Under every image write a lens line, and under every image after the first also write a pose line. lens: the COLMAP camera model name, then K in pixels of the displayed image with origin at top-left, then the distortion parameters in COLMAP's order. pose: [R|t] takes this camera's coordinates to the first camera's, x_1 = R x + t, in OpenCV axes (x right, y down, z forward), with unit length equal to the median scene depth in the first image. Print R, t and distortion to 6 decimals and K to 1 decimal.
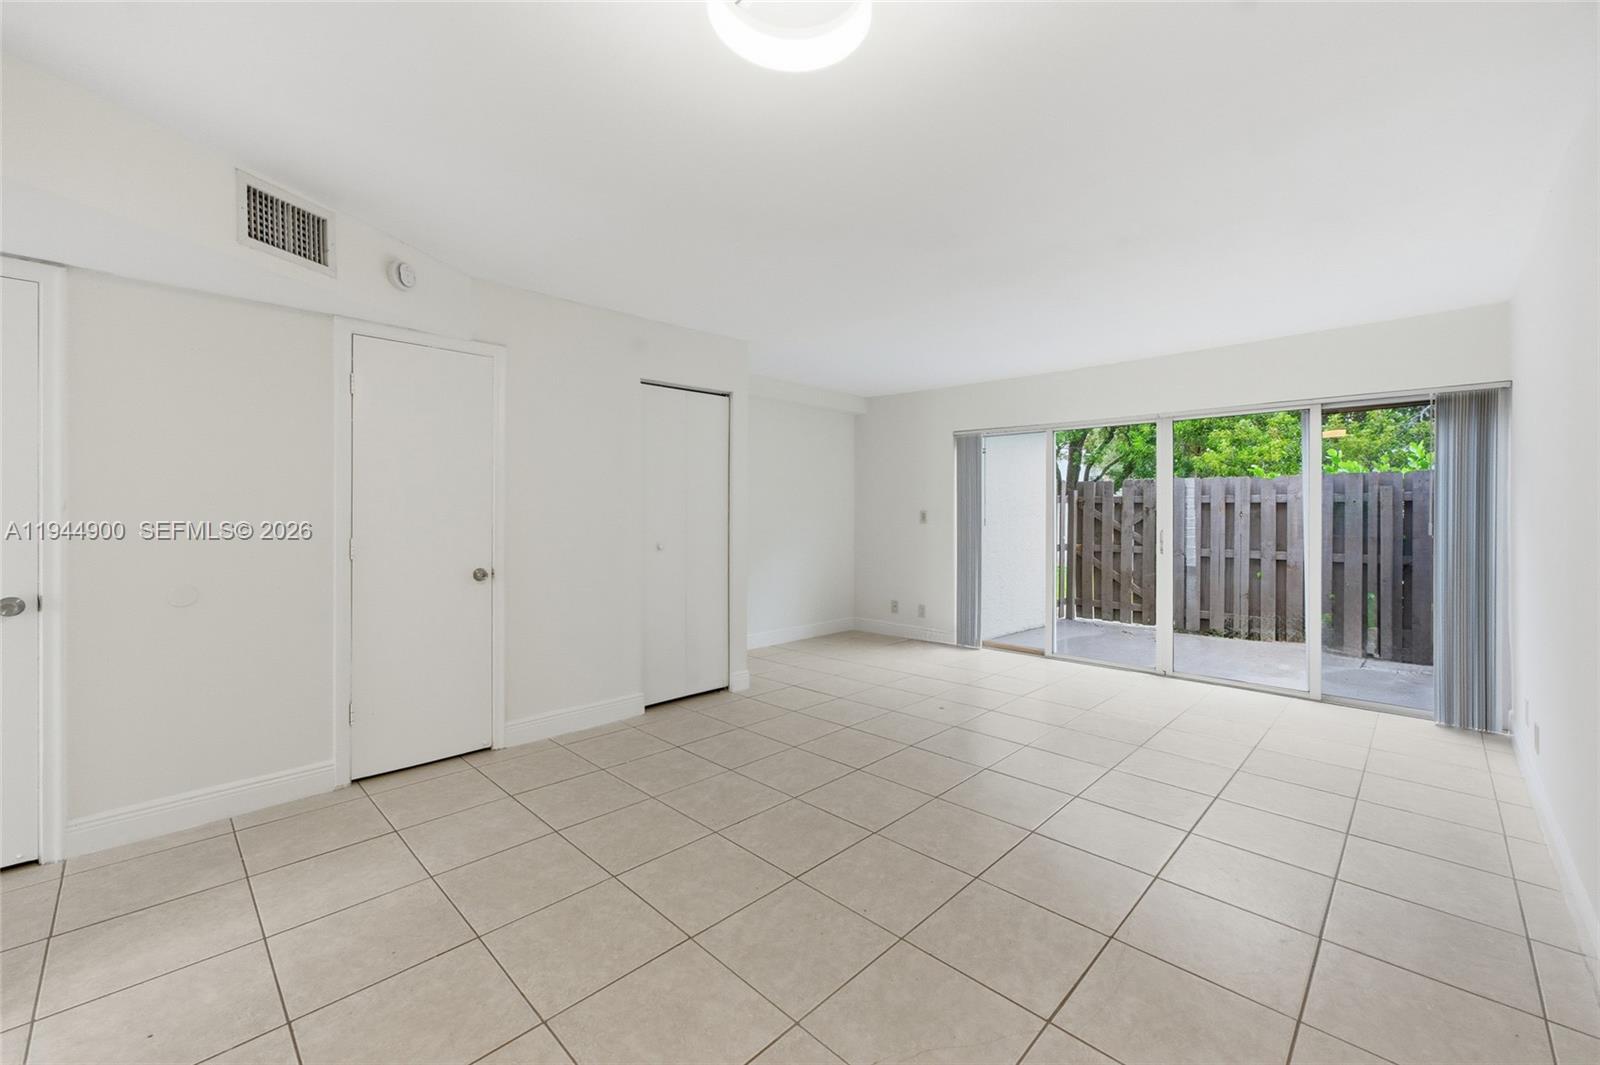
lens RADIAL K [[646.3, 0, 797.4], [0, 646.3, 514.9], [0, 0, 1]] dist [-0.016970, 0.006863]
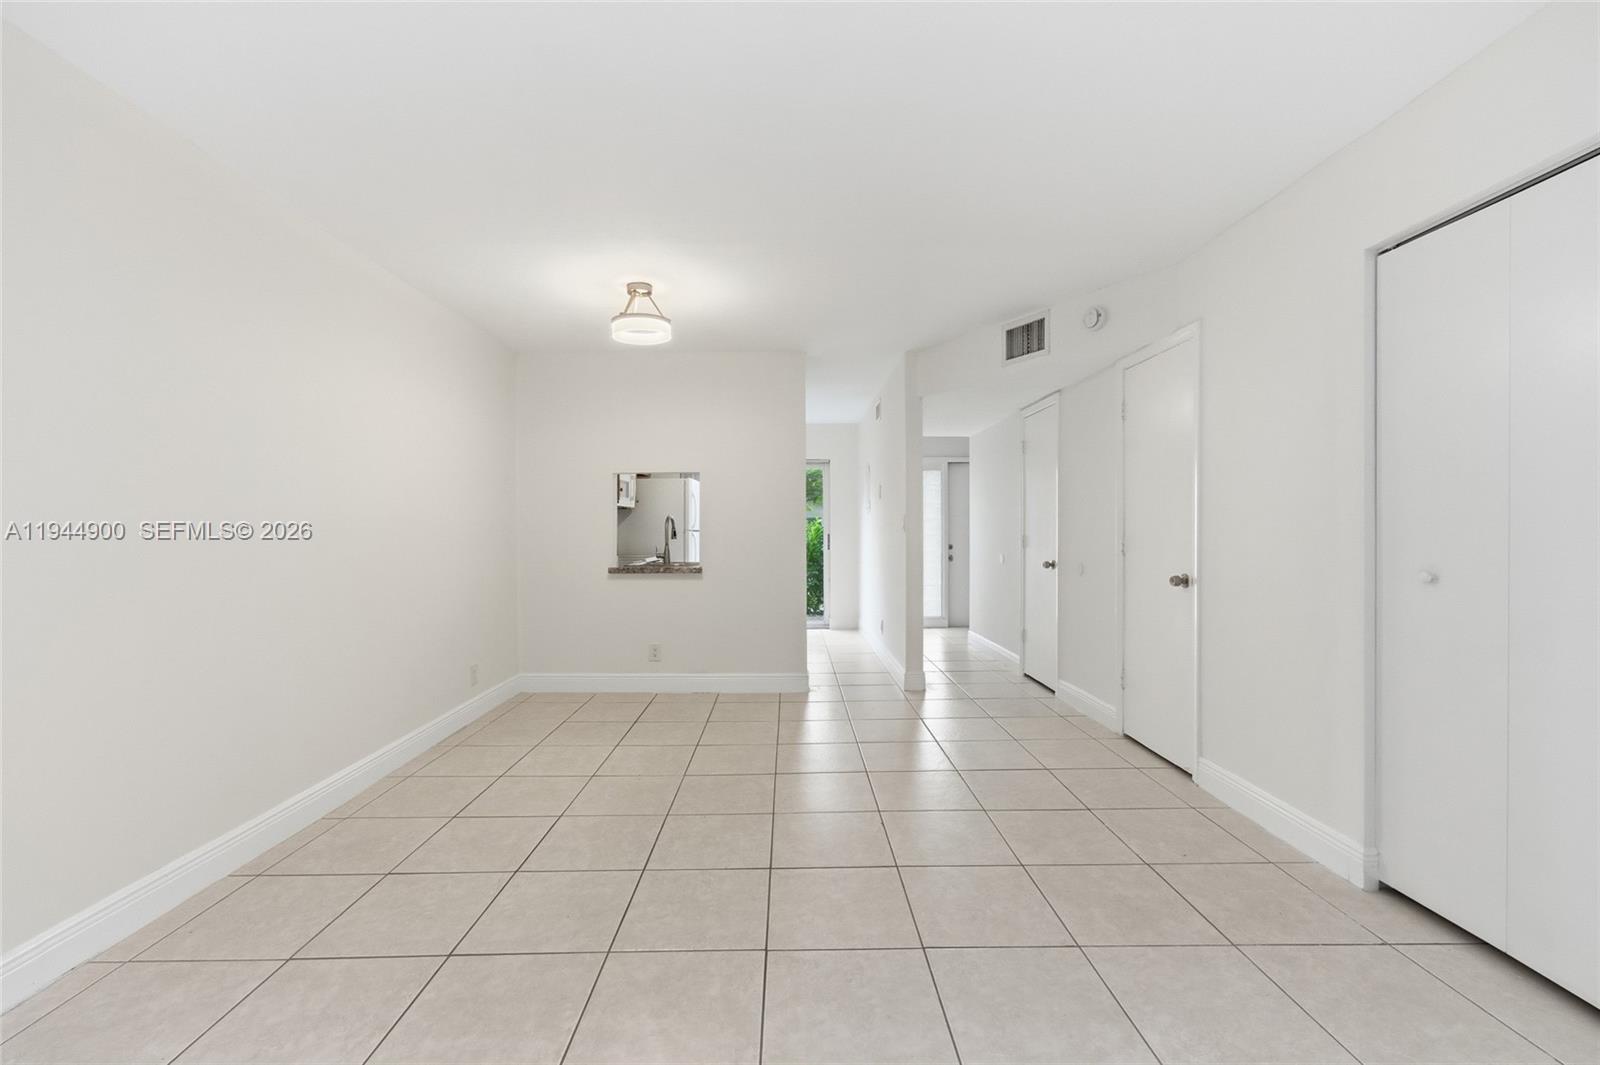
lens RADIAL K [[649.3, 0, 800.1], [0, 649.3, 527.6], [0, 0, 1]] dist [-0.034341, 0.020329]
pose [[-0.703217, -0.005684, -0.710952, 0.271861], [-0.005077, 0.999983, -0.002973, 0.012134], [0.710957, 0.001519, -0.703234, 0.623302]]
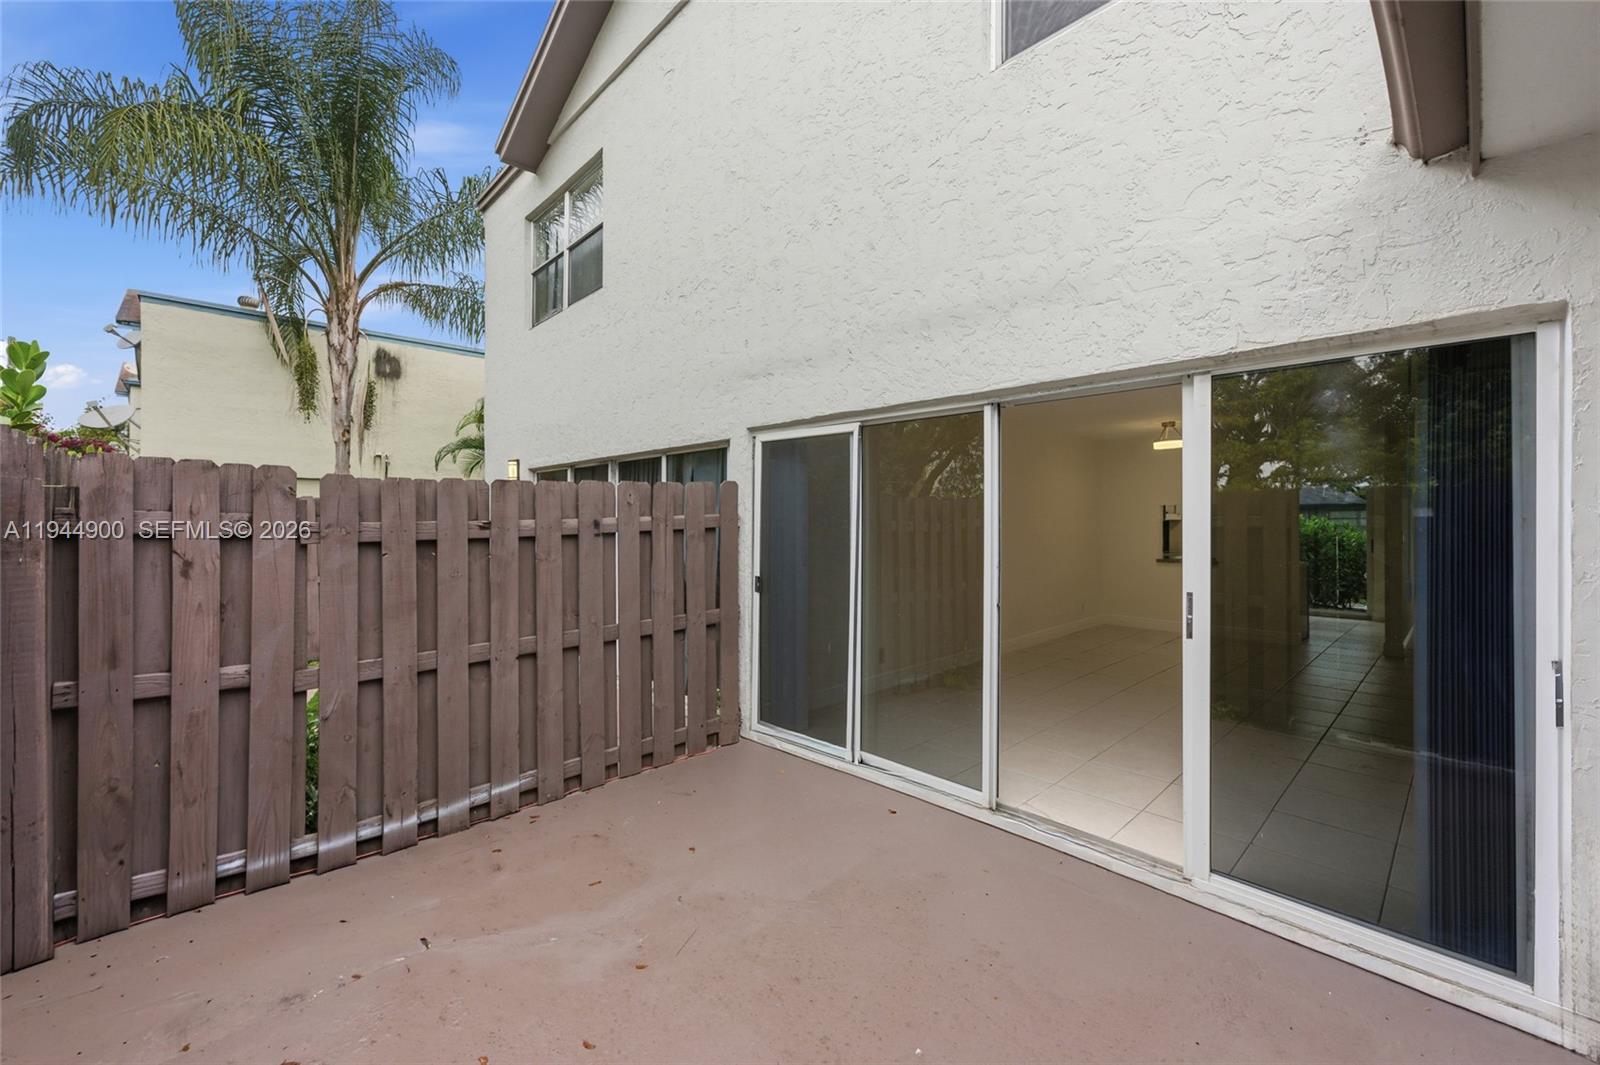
lens RADIAL K [[646.3, 0, 797.4], [0, 646.3, 514.9], [0, 0, 1]] dist [-0.016970, 0.006863]
pose [[-0.999083, -0.002052, 0.042771, 0.550086], [-0.001945, 0.999995, 0.002538, -0.032253], [-0.042776, 0.002452, -0.999082, 1.228060]]
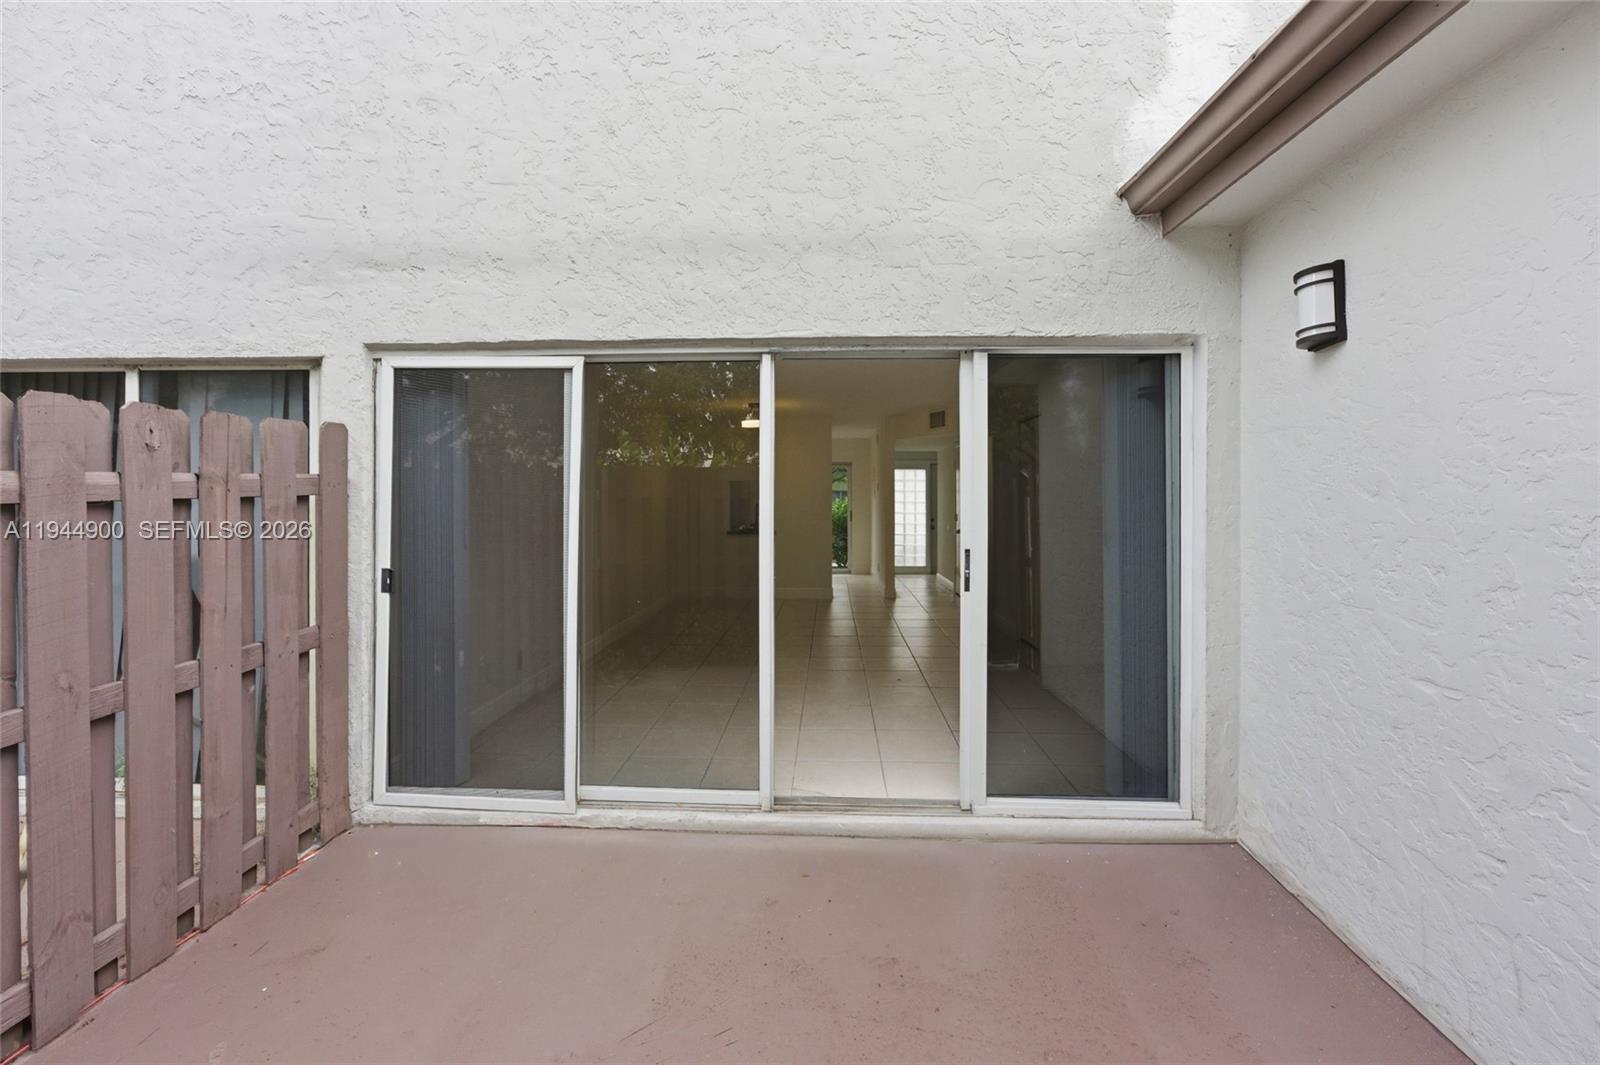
lens RADIAL K [[665.2, 0, 796.3], [0, 665.2, 498.9], [0, 0, 1]] dist [-0.024835, 0.014688]
pose [[-0.750784, -0.001770, -0.660546, 0.702230], [-0.007348, 0.999957, 0.005672, -0.020246], [0.660507, 0.009112, -0.750765, 1.088627]]
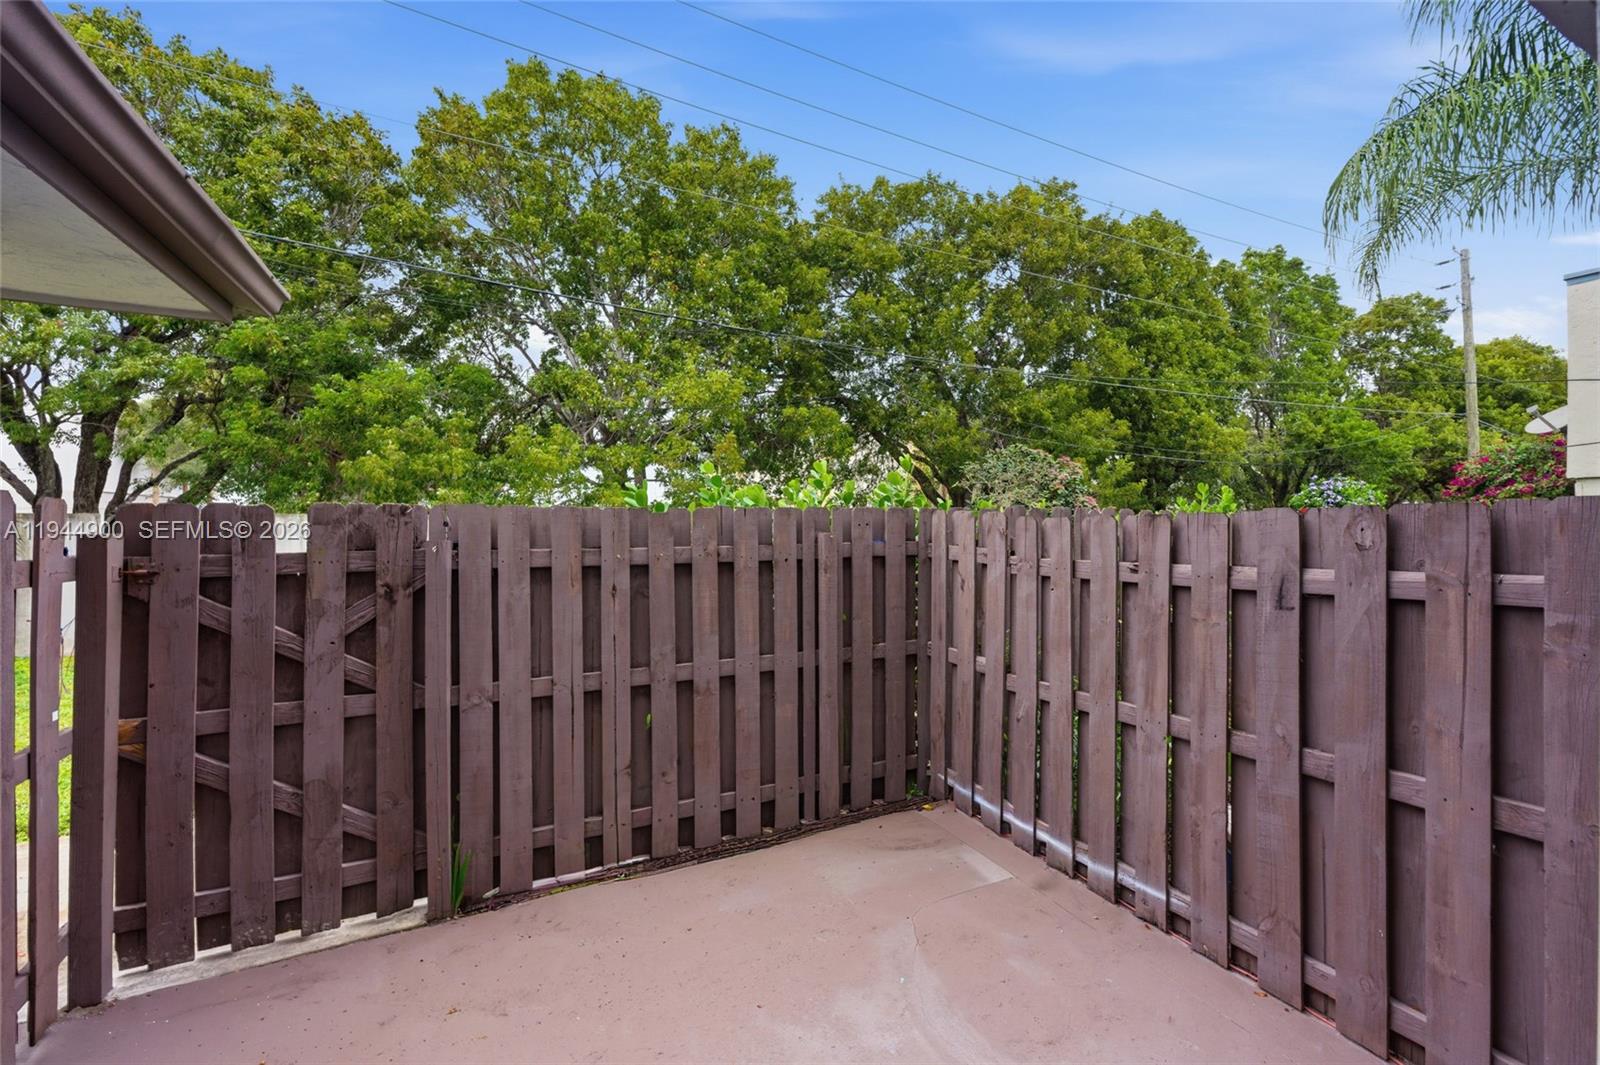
lens RADIAL K [[629.7, 0, 800.0], [0, 629.7, 532.5], [0, 0, 1]] dist [-0.001702, 0.000027]
pose [[0.316359, -0.013134, 0.948549, 0.348669], [0.004708, 0.999914, 0.012275, -0.052226], [-0.948628, 0.000583, 0.316393, 0.819263]]
